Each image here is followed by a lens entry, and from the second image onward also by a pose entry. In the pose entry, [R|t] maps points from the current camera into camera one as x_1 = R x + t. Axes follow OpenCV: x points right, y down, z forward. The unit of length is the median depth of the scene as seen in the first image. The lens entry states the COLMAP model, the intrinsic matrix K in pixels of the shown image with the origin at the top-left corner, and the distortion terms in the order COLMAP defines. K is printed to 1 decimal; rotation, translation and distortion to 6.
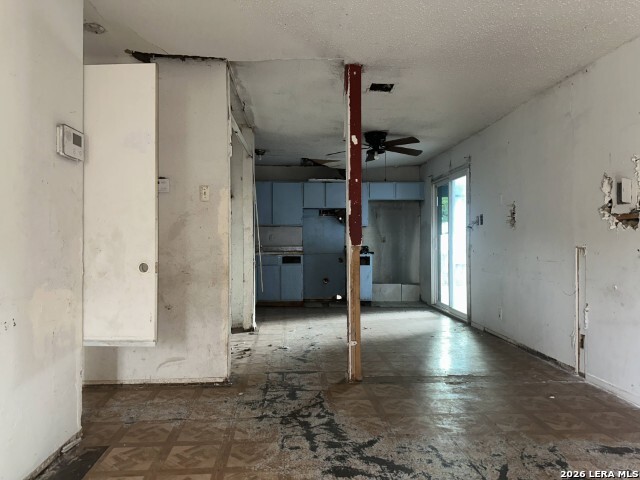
lens RADIAL K [[449.8, 0, 320.2], [0, 449.8, 239.7], [0, 0, 1]] dist [0.000806, -0.008583]
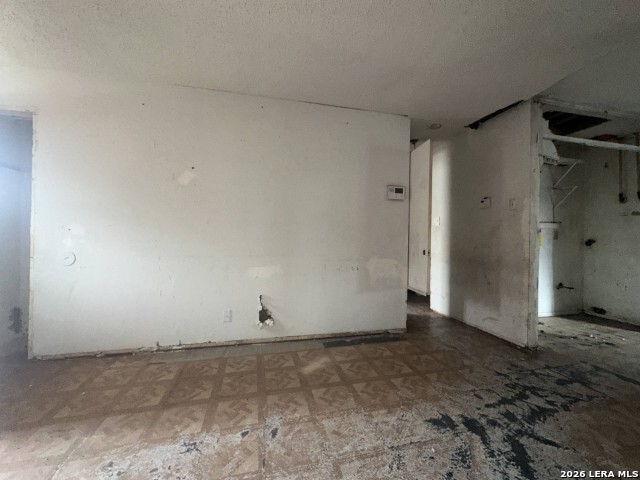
lens RADIAL K [[258.2, 0, 321.1], [0, 258.2, 238.9], [0, 0, 1]] dist [0.006266, 0.000296]
pose [[0.180123, 0.004682, -0.983633, 0.518433], [-0.012218, 0.999922, 0.002523, 0.008287], [0.983568, 0.011563, 0.180166, 0.355229]]
